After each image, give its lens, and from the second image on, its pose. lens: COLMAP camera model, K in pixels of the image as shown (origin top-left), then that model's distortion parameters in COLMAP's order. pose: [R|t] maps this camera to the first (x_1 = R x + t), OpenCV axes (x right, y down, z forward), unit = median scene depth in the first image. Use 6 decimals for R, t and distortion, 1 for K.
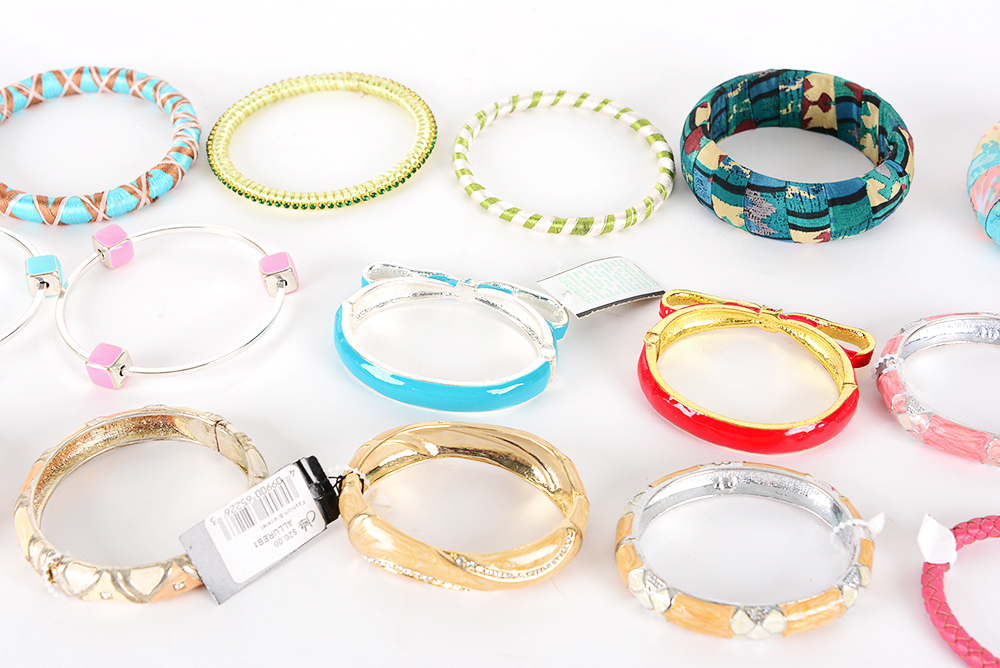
lens RADIAL K [[1476.7, 0, 479.9], [0, 1476.7, 333.8], [0, 0, 1]] dist [0.021605, -0.081740]
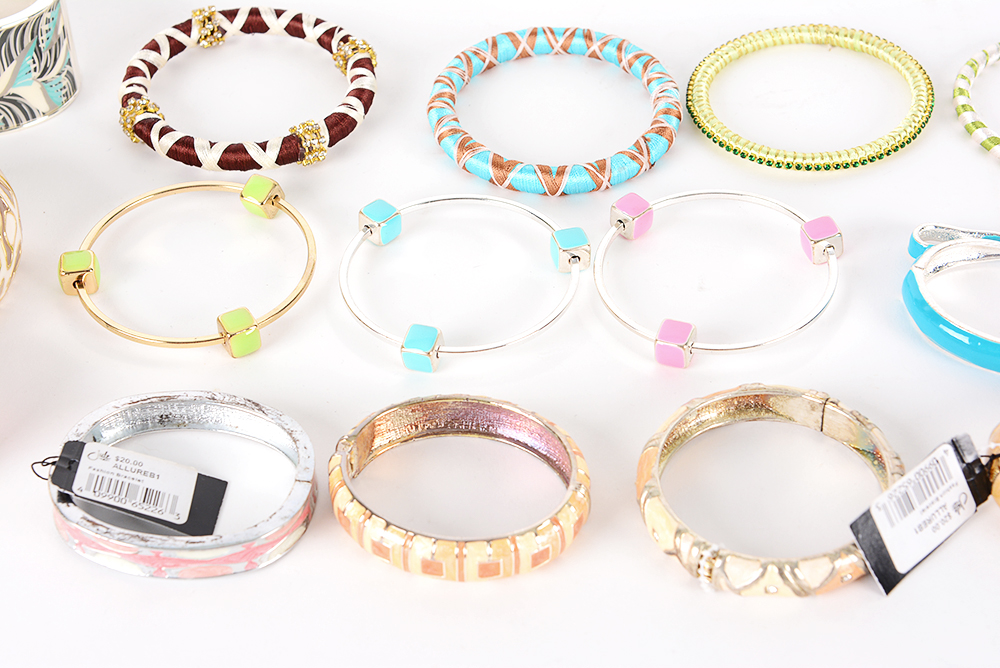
lens RADIAL K [[1476.7, 0, 479.9], [0, 1476.7, 333.8], [0, 0, 1]] dist [0.021605, -0.081740]
pose [[0.999432, -0.030438, -0.014447, -0.322080], [0.030774, 0.999246, 0.023666, -0.009183], [0.013716, -0.024097, 0.999616, 0.054147]]
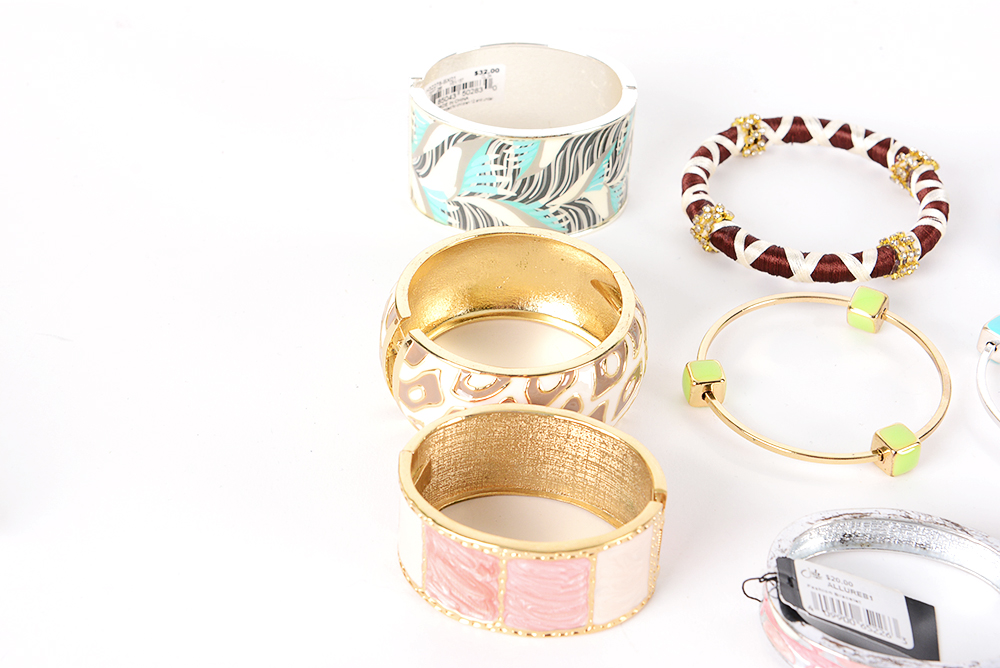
lens RADIAL K [[1611.9, 0, 500.0], [0, 1611.9, 334.0], [0, 0, 1]] dist [0.033306, 0.065410]
pose [[0.999848, -0.007565, -0.015711, -0.670735], [0.006392, 0.997284, -0.073377, 0.006199], [0.016223, 0.073266, 0.997181, 0.017667]]
